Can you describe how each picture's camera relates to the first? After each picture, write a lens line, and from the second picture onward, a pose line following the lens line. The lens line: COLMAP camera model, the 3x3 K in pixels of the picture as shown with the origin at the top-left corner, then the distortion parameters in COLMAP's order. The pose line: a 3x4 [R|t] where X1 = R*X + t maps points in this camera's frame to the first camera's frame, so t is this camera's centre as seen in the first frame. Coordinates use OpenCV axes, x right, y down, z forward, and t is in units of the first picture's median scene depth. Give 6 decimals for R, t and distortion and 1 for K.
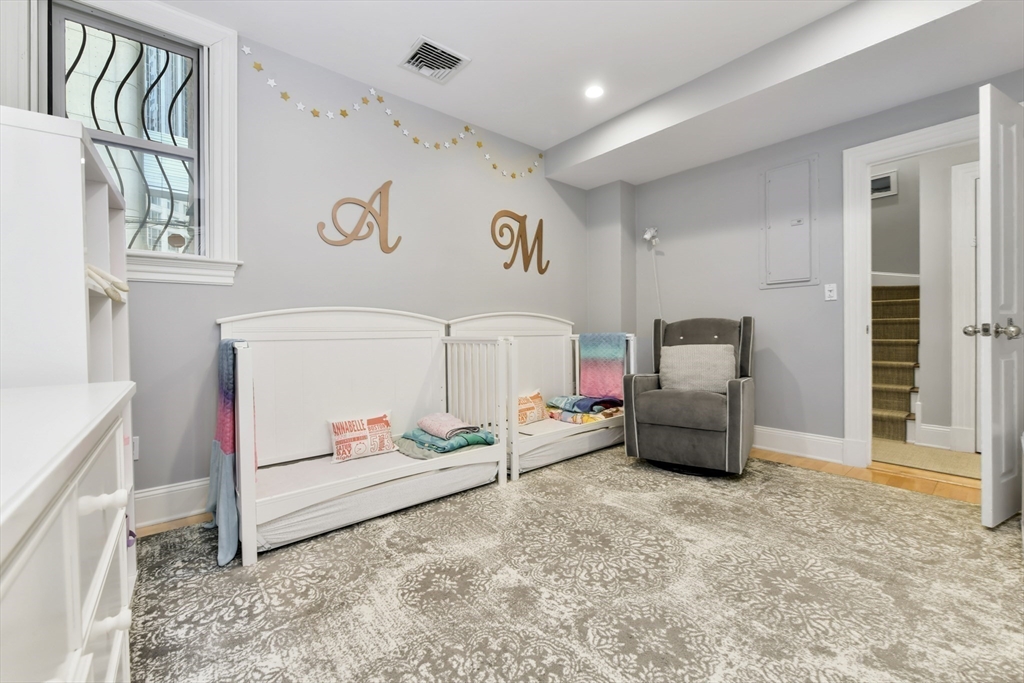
lens RADIAL K [[412.6, 0, 514.3], [0, 412.6, 336.7], [0, 0, 1]] dist [-0.001279, -0.000633]
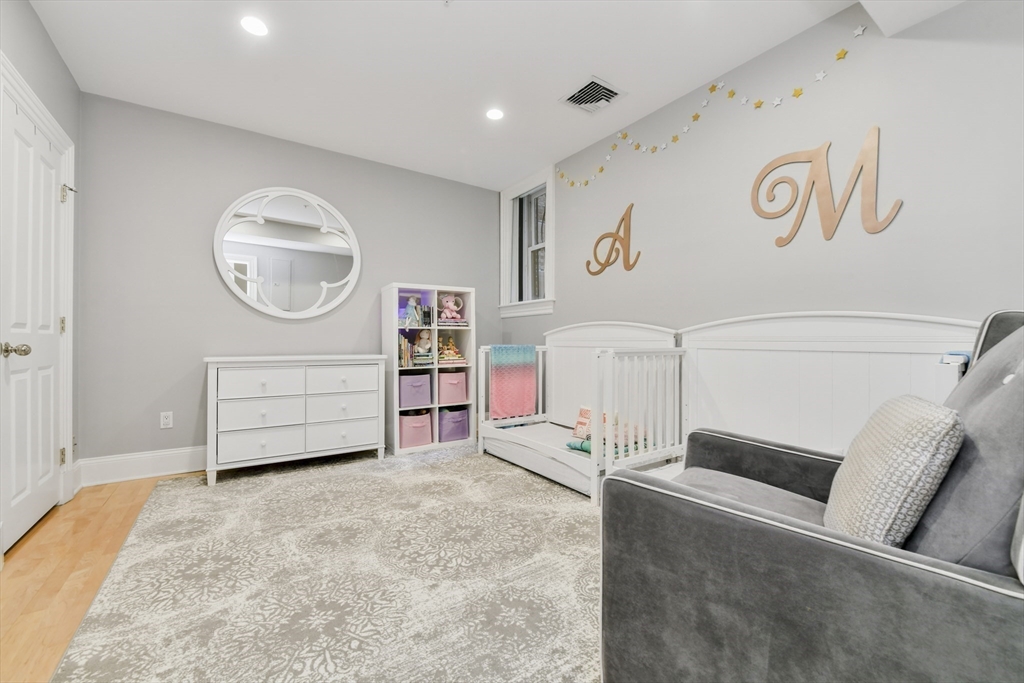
lens RADIAL K [[398.5, 0, 512.0], [0, 398.5, 341.5], [0, 0, 1]] dist [0.000125, 0.000032]
pose [[-0.076265, 0.014288, -0.996985, 1.267137], [-0.012572, 0.999804, 0.015290, -0.039471], [0.997008, 0.013700, -0.076070, 1.243296]]
